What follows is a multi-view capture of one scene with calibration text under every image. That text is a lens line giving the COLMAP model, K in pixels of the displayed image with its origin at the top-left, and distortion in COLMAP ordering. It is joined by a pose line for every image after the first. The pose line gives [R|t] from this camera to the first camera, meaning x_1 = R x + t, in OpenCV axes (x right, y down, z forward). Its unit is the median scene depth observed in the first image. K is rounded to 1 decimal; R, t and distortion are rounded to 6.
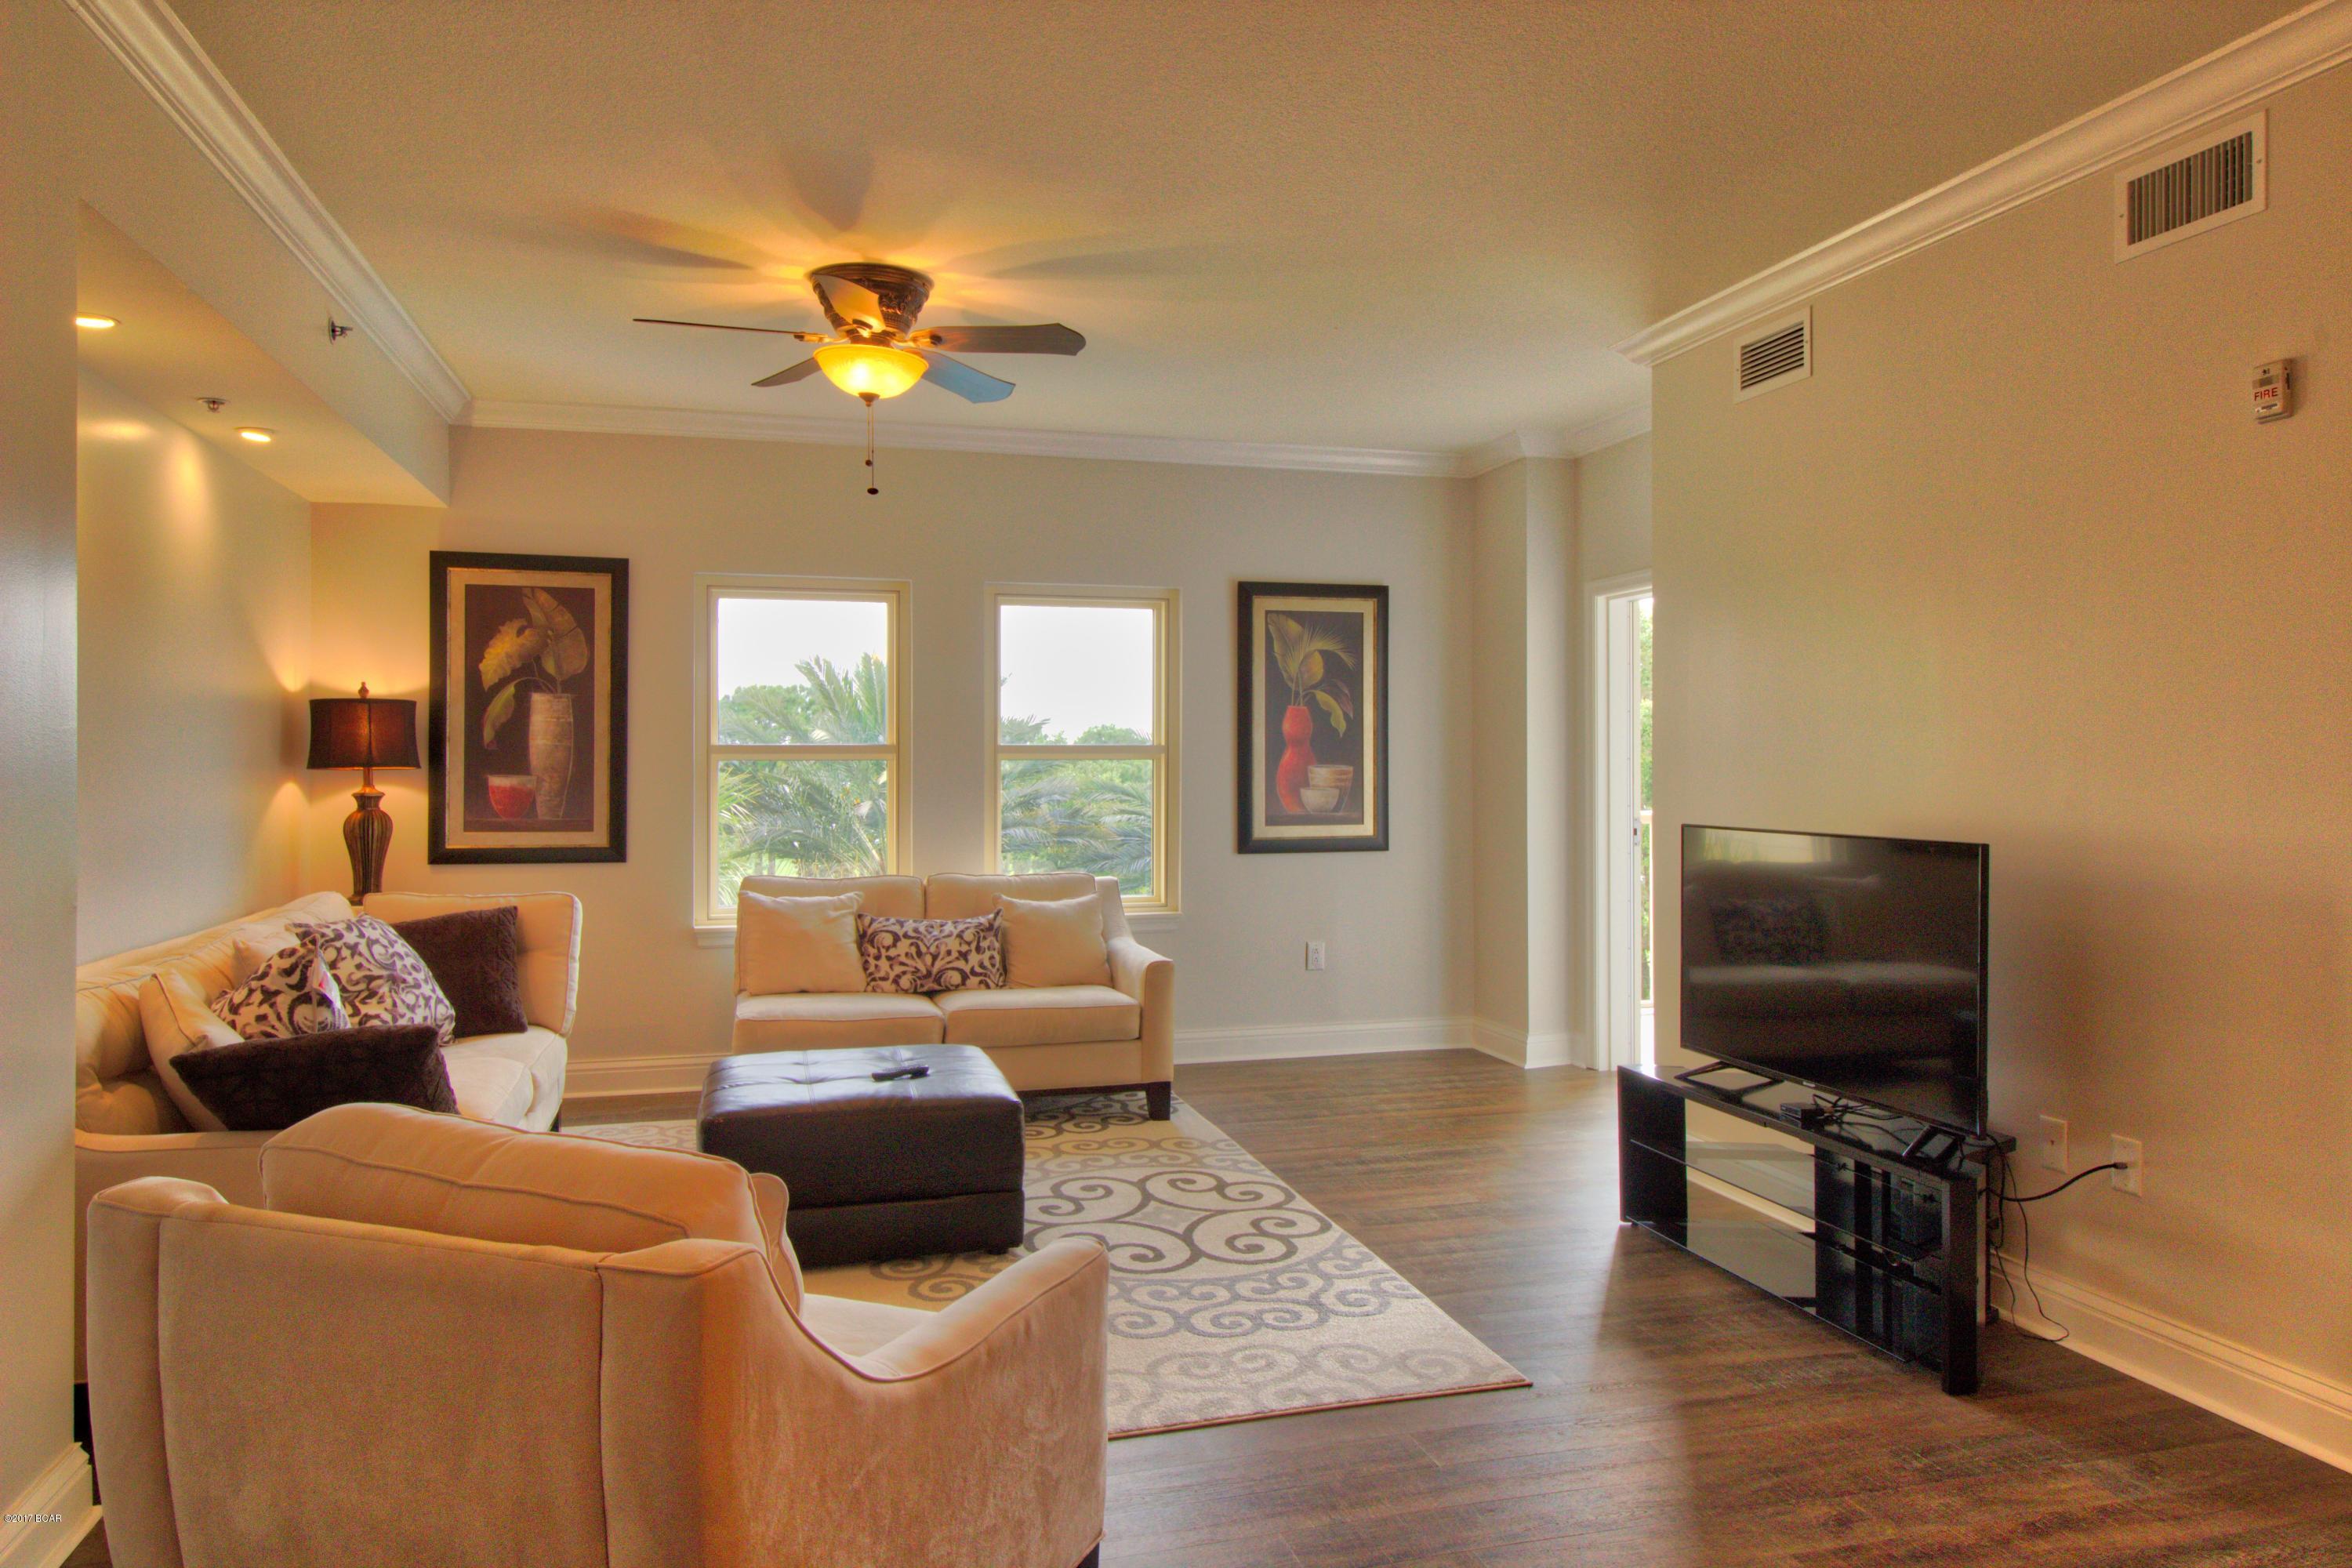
lens RADIAL K [[1544.7, 0, 1181.8], [0, 1544.7, 751.3], [0, 0, 1]] dist [0.010095, -0.001670]
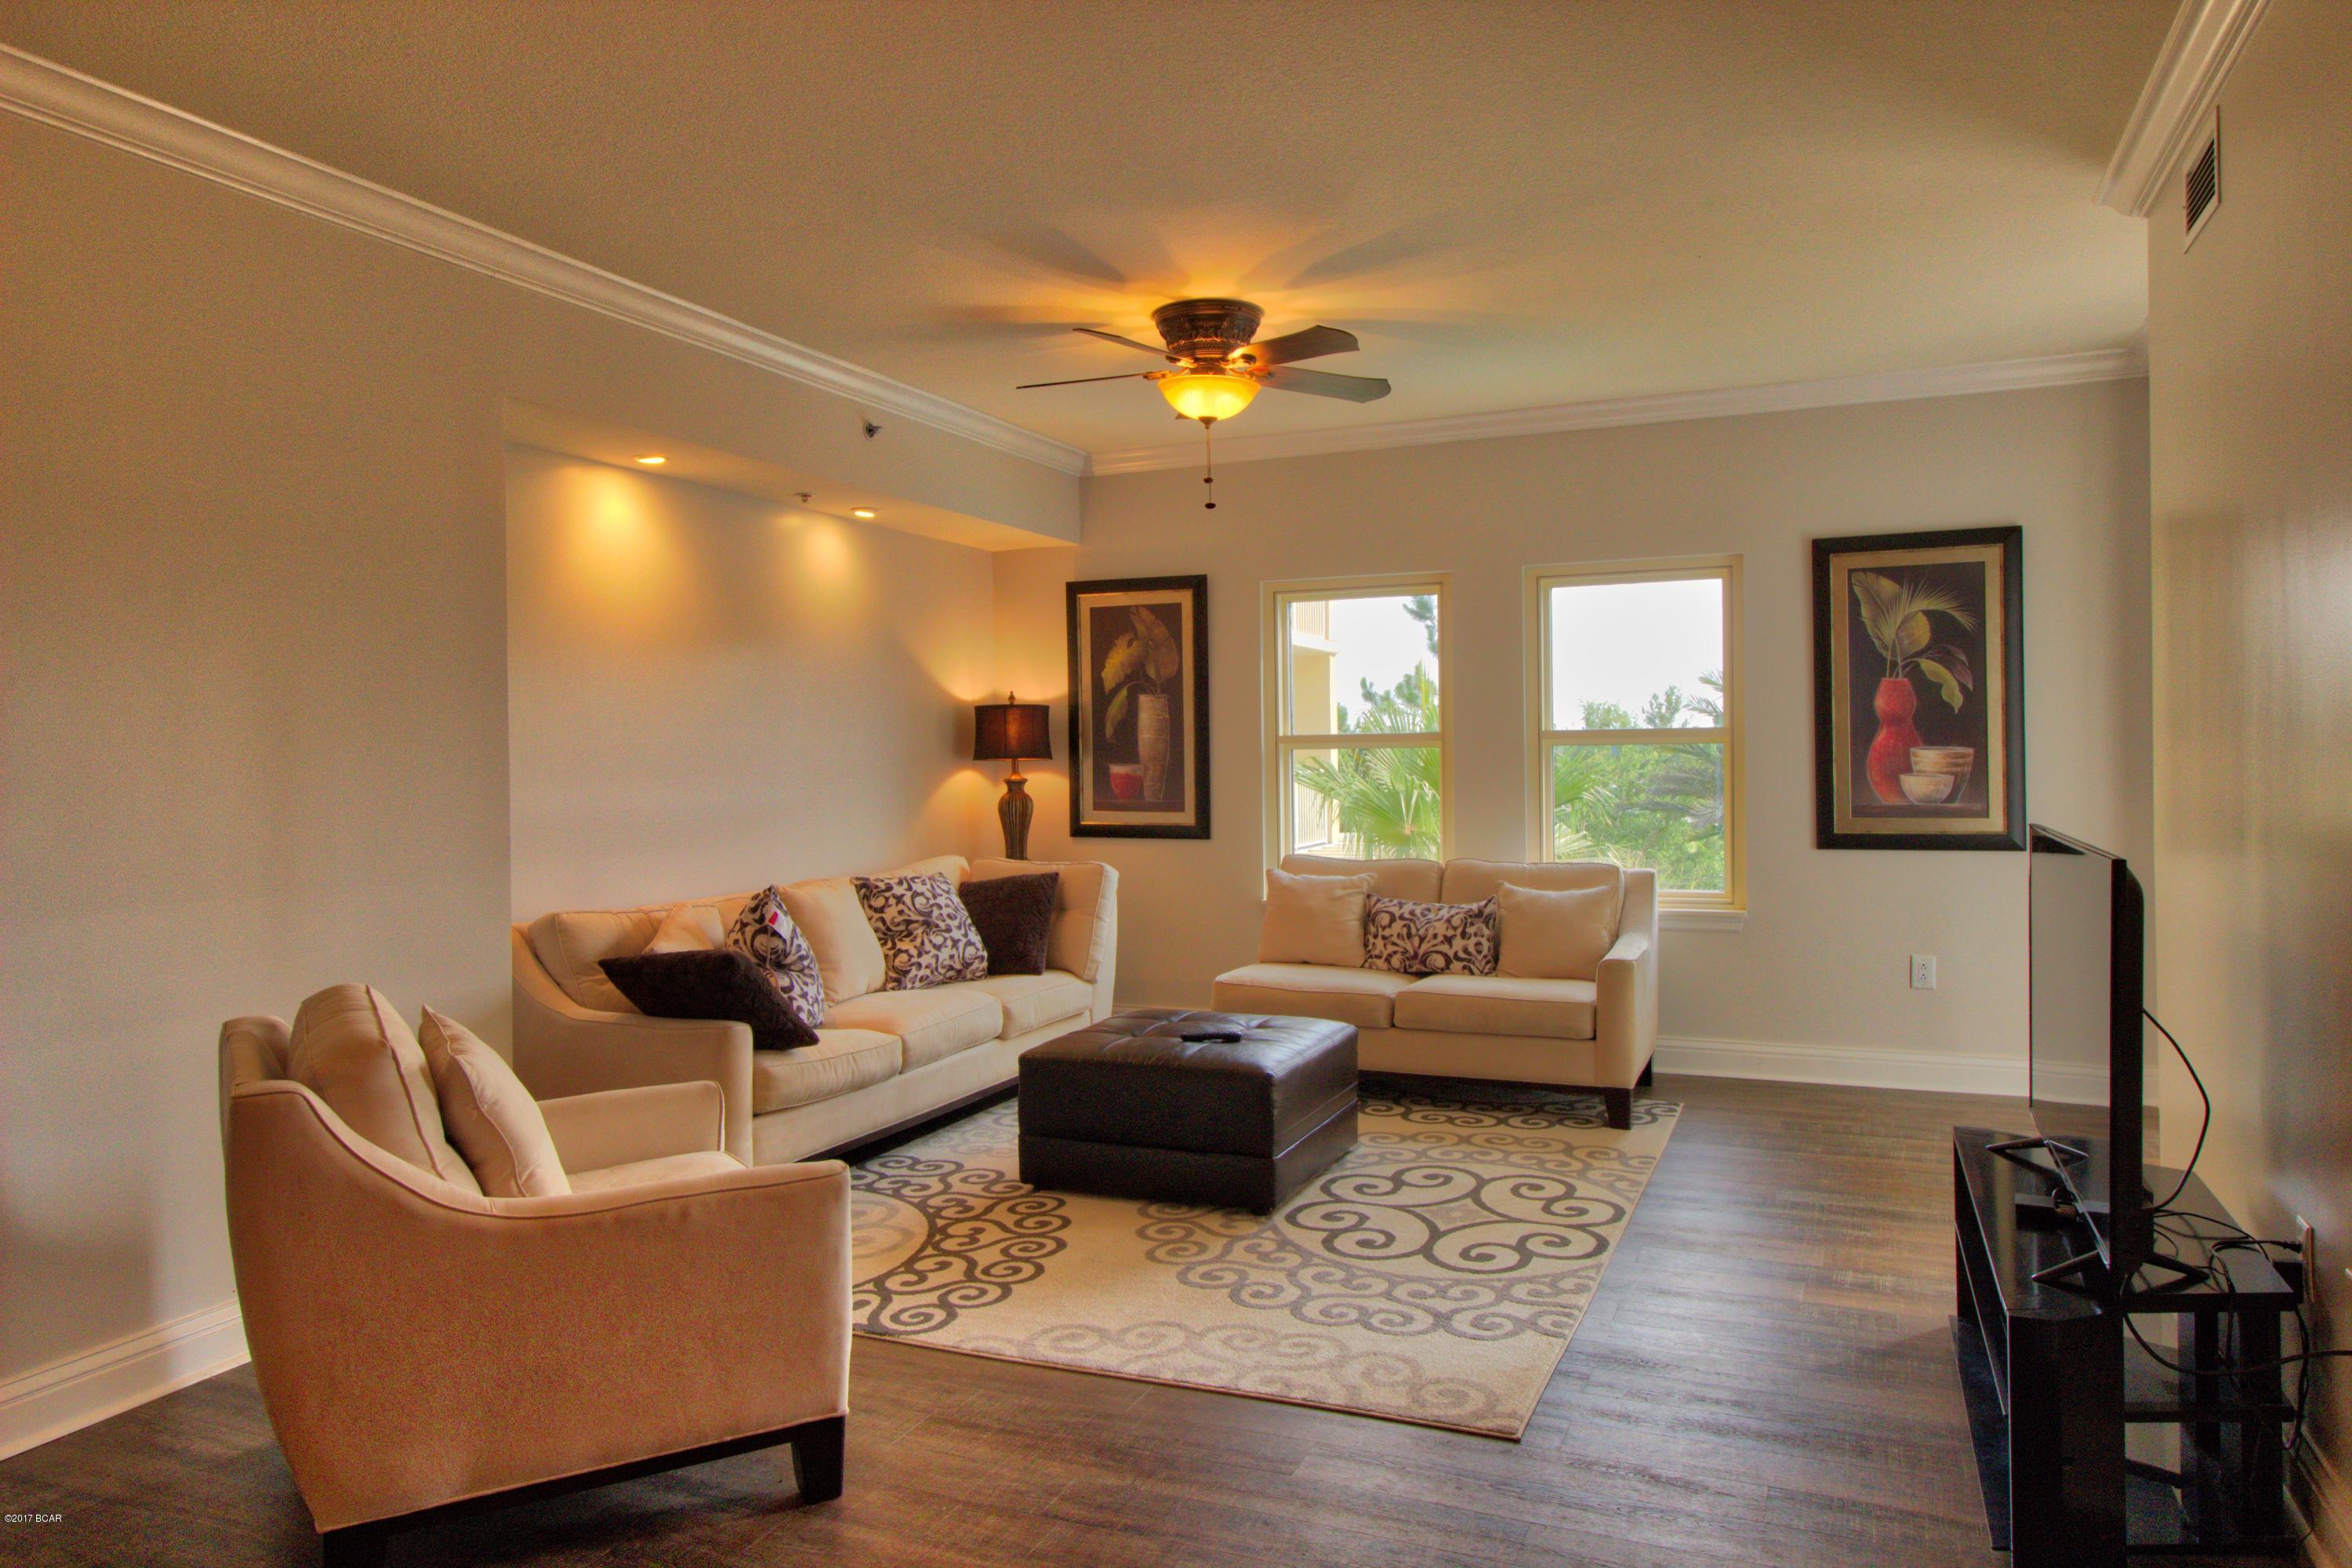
lens RADIAL K [[1544.7, 0, 1181.8], [0, 1544.7, 751.3], [0, 0, 1]] dist [0.010095, -0.001670]
pose [[0.778856, -0.009534, -0.627131, 0.371292], [0.016990, 0.999838, 0.005901, -0.000749], [0.626973, -0.015251, 0.778892, 0.103977]]
